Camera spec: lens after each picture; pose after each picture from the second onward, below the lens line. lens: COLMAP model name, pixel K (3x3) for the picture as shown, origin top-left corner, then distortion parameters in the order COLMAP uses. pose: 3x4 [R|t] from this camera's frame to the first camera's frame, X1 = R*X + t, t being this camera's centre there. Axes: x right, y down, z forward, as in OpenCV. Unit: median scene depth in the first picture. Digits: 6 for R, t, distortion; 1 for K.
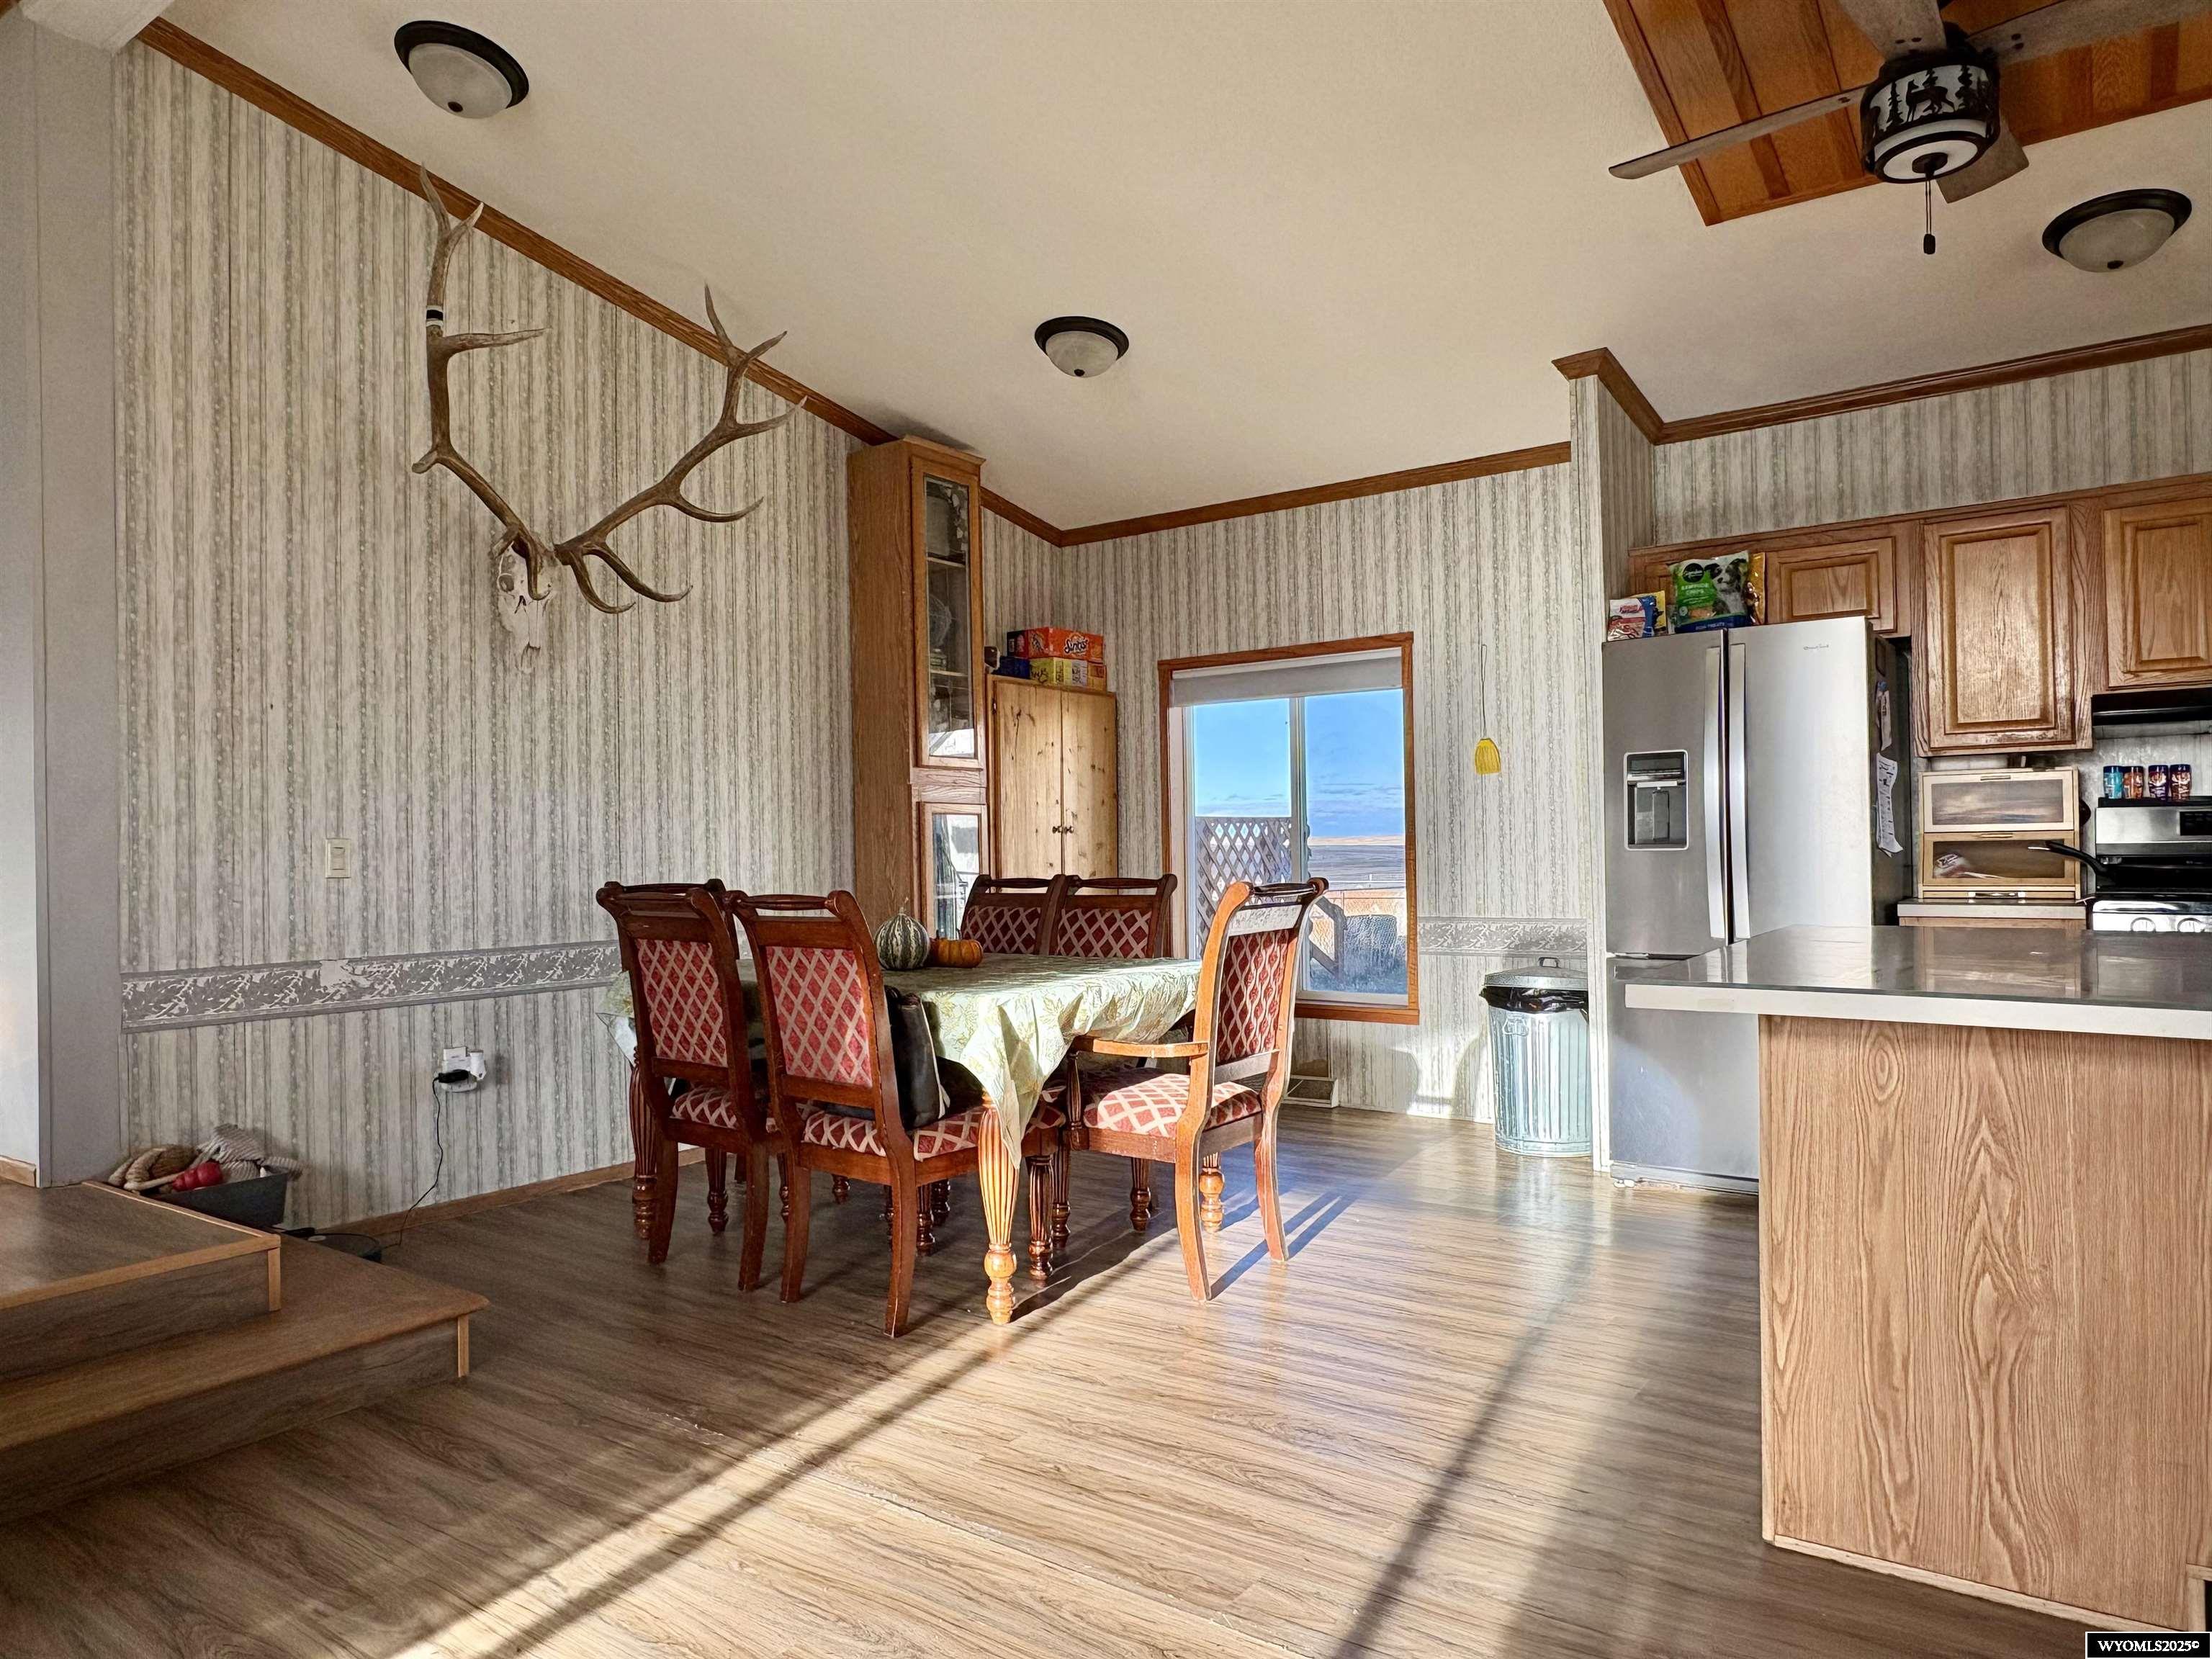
lens RADIAL K [[1411.4, 0, 1104.2], [0, 1411.4, 835.0], [0, 0, 1]] dist [-0.007566, 0.007411]
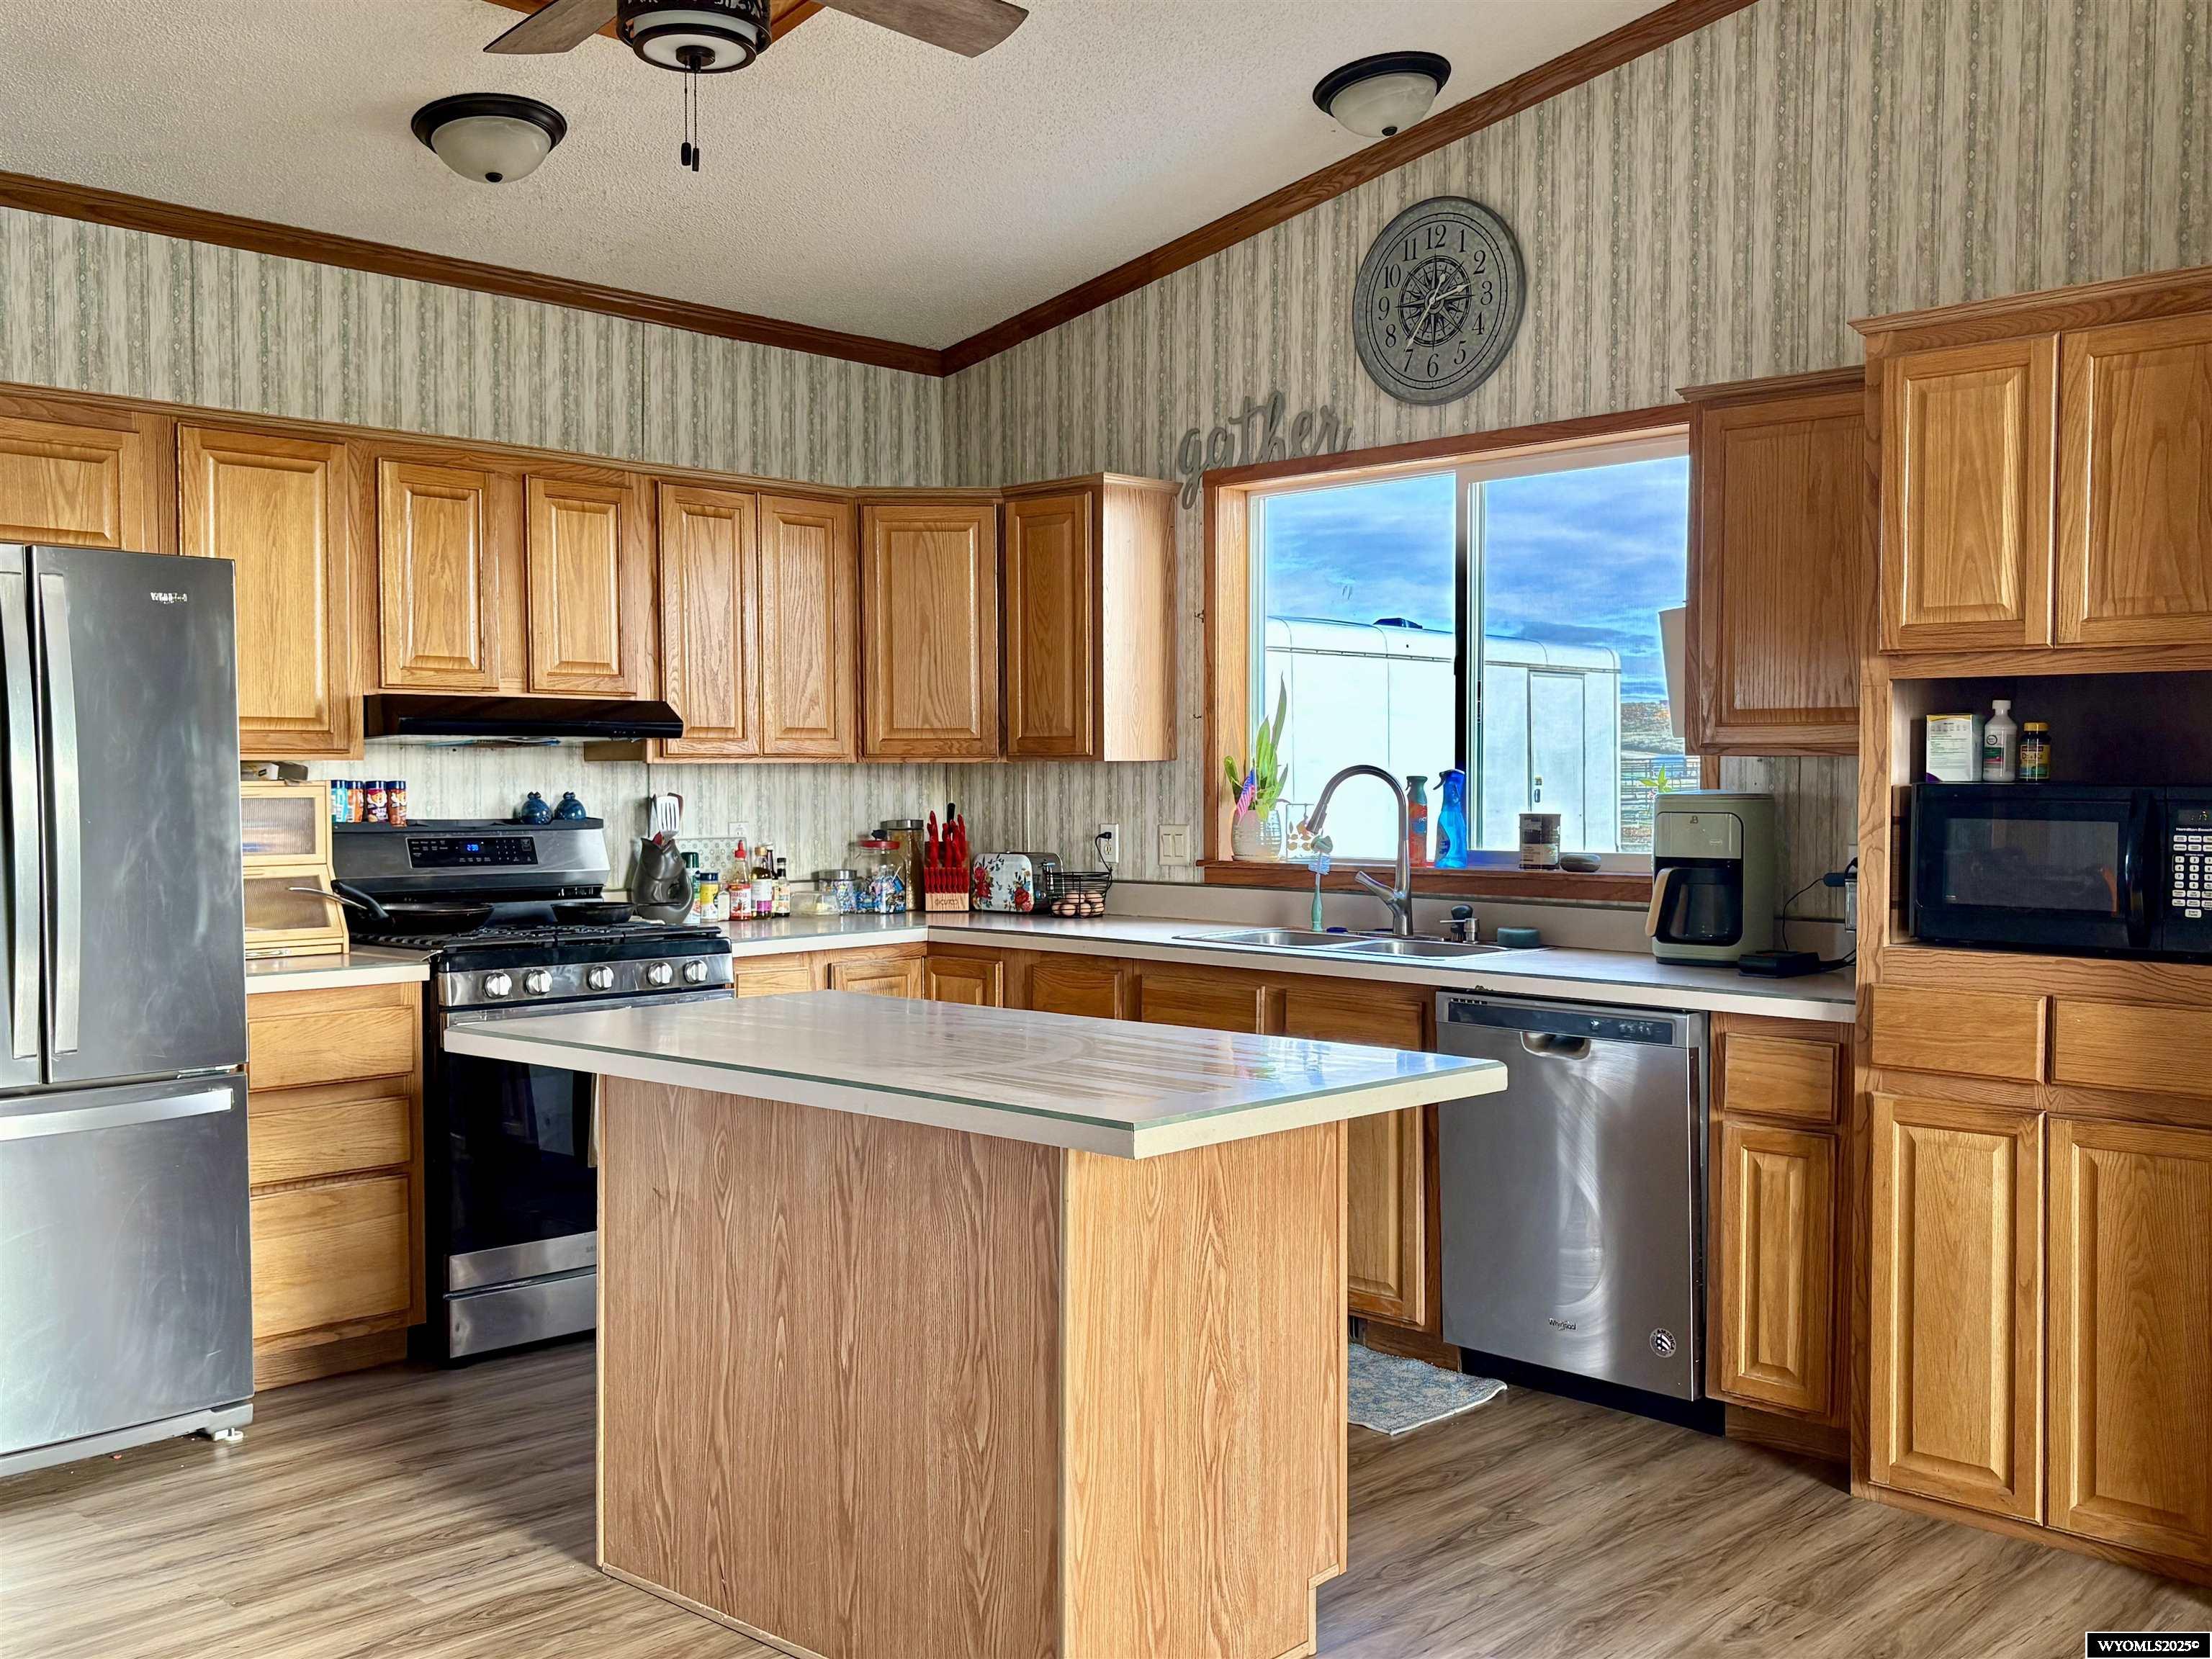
lens RADIAL K [[2107.8, 0, 1106.8], [0, 2107.8, 839.5], [0, 0, 1]] dist [0.027187, 0.000000]
pose [[0.143599, -0.012999, 0.989551, -0.396665], [-0.008368, 0.999862, 0.014349, -0.037166], [-0.989601, -0.010341, 0.143470, 0.415739]]
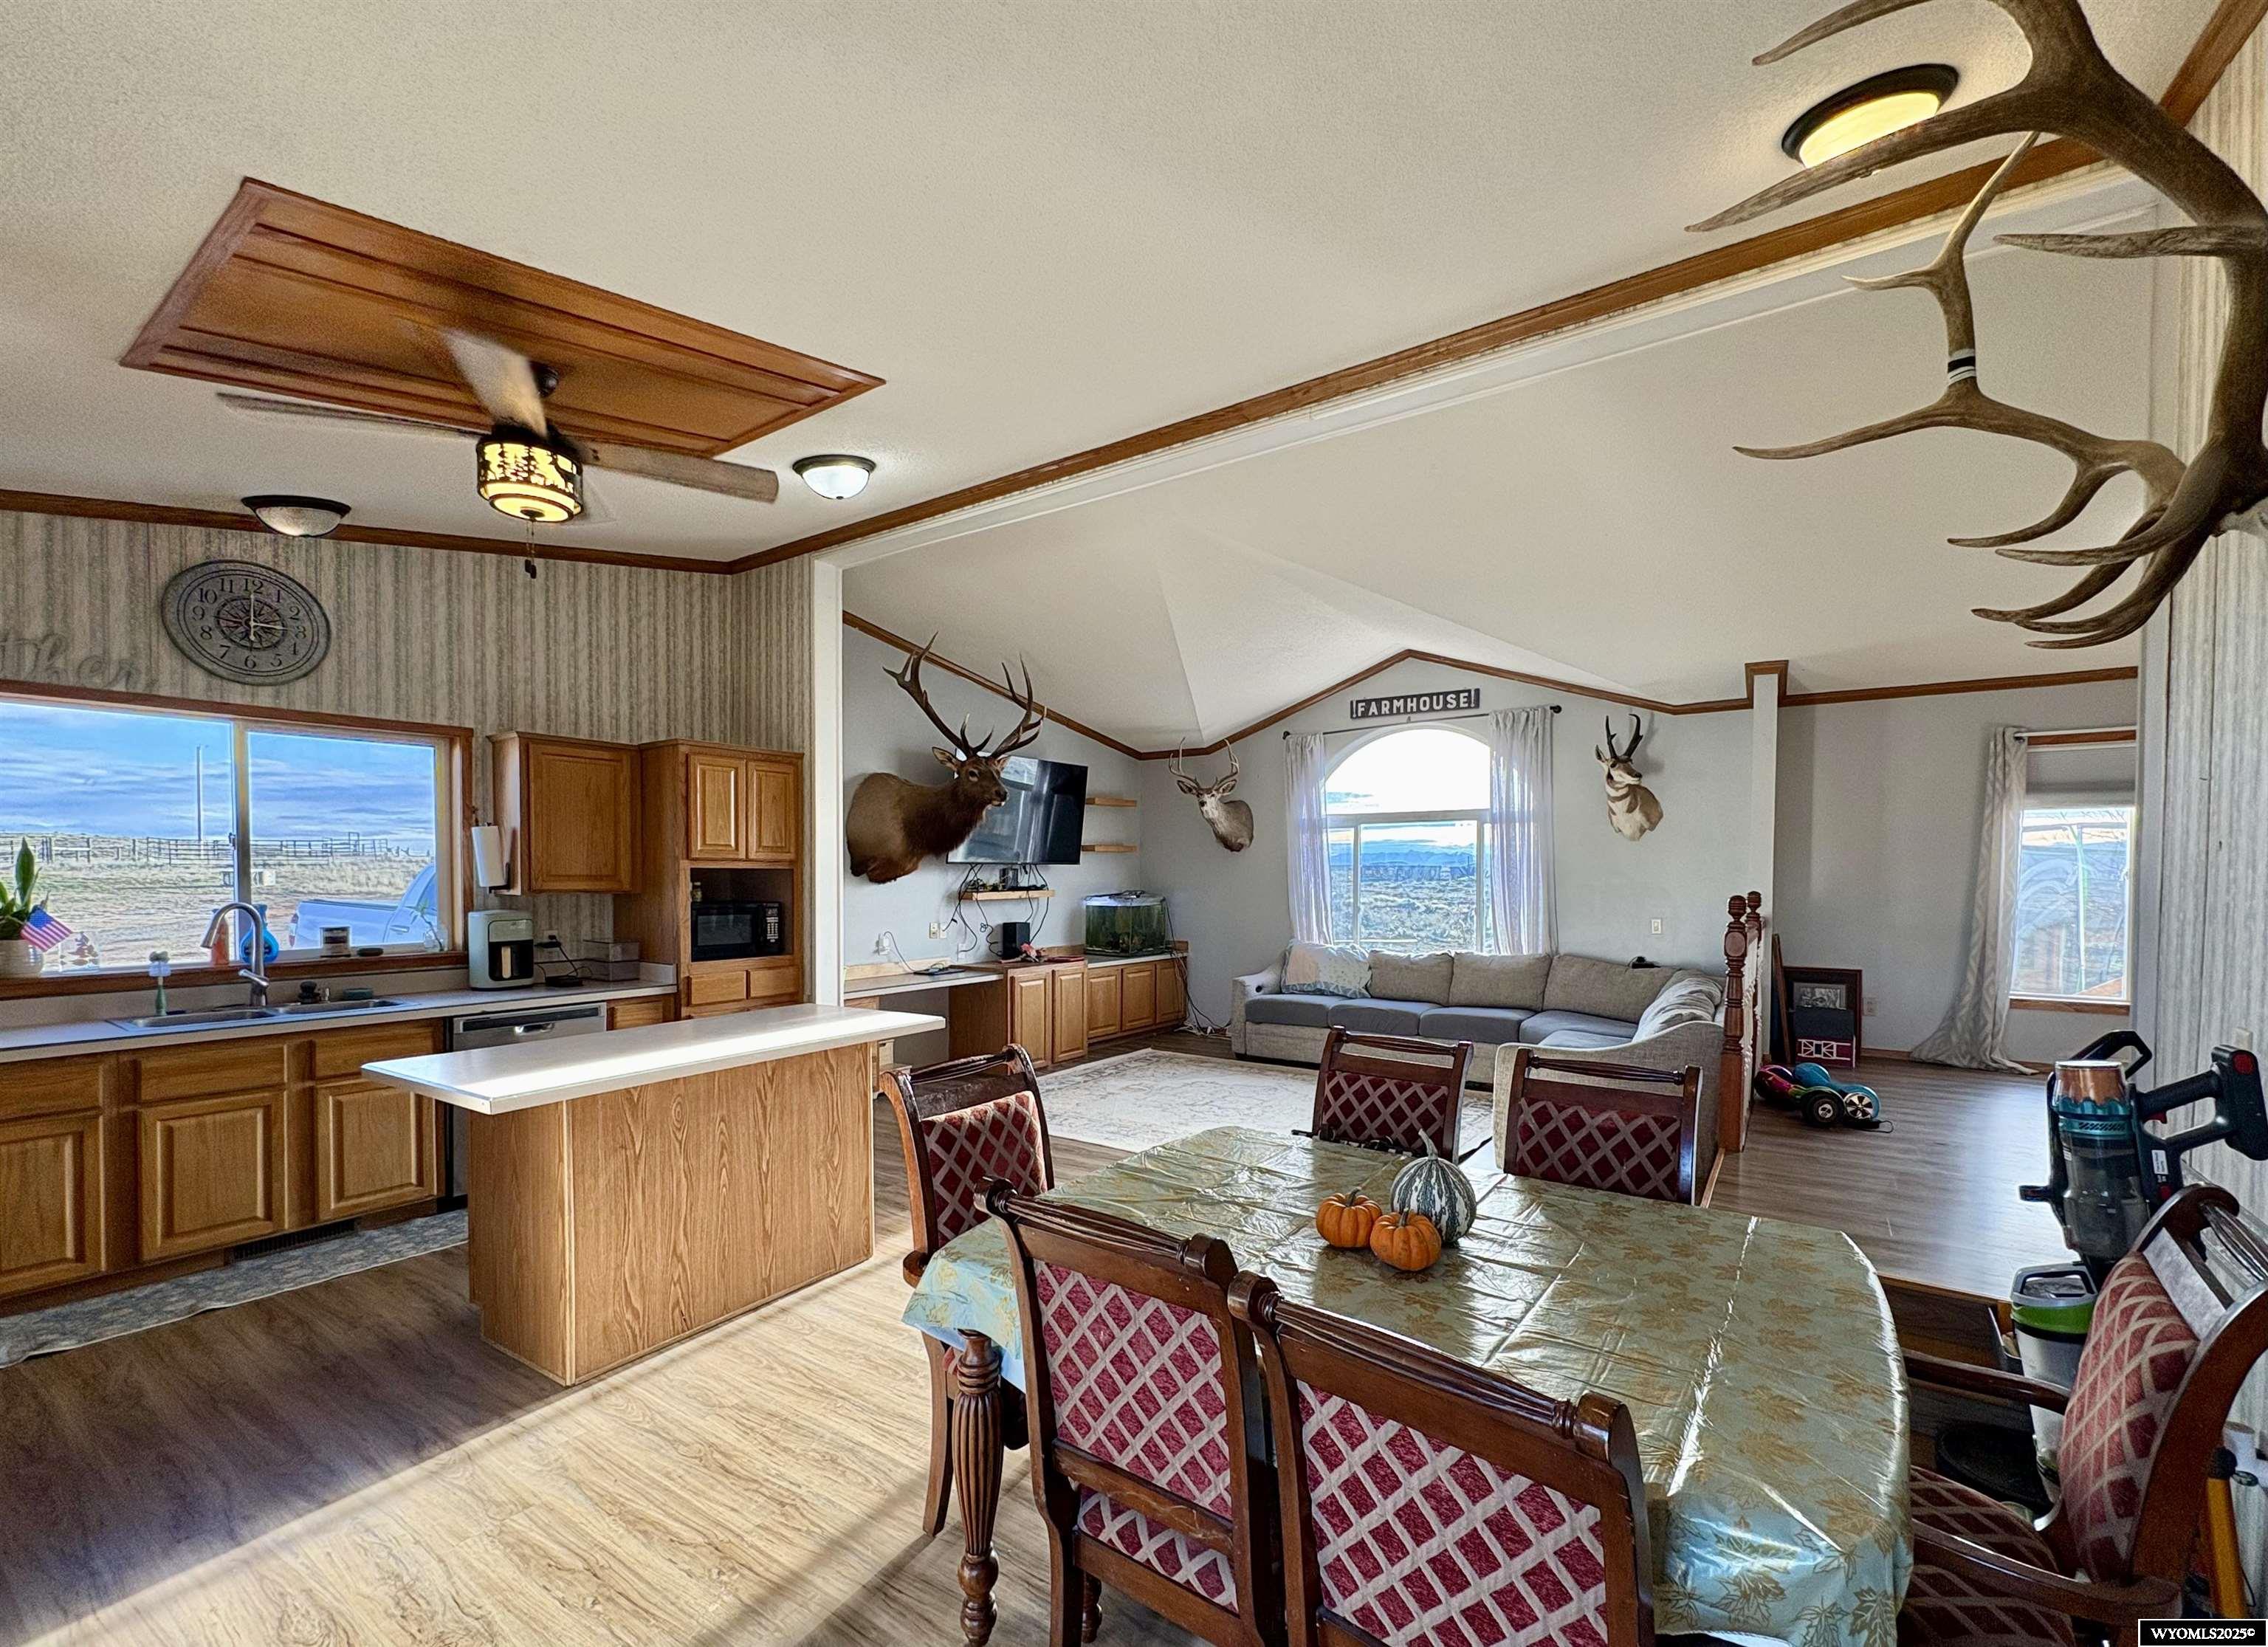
lens RADIAL K [[948.9, 0, 1189.3], [0, 948.9, 891.6], [0, 0, 1]] dist [0.001673, 0.000335]
pose [[-0.999033, 0.016736, -0.040659, -0.010235], [0.016025, 0.999714, 0.017770, -0.077306], [0.040945, 0.017101, -0.999015, 1.373754]]
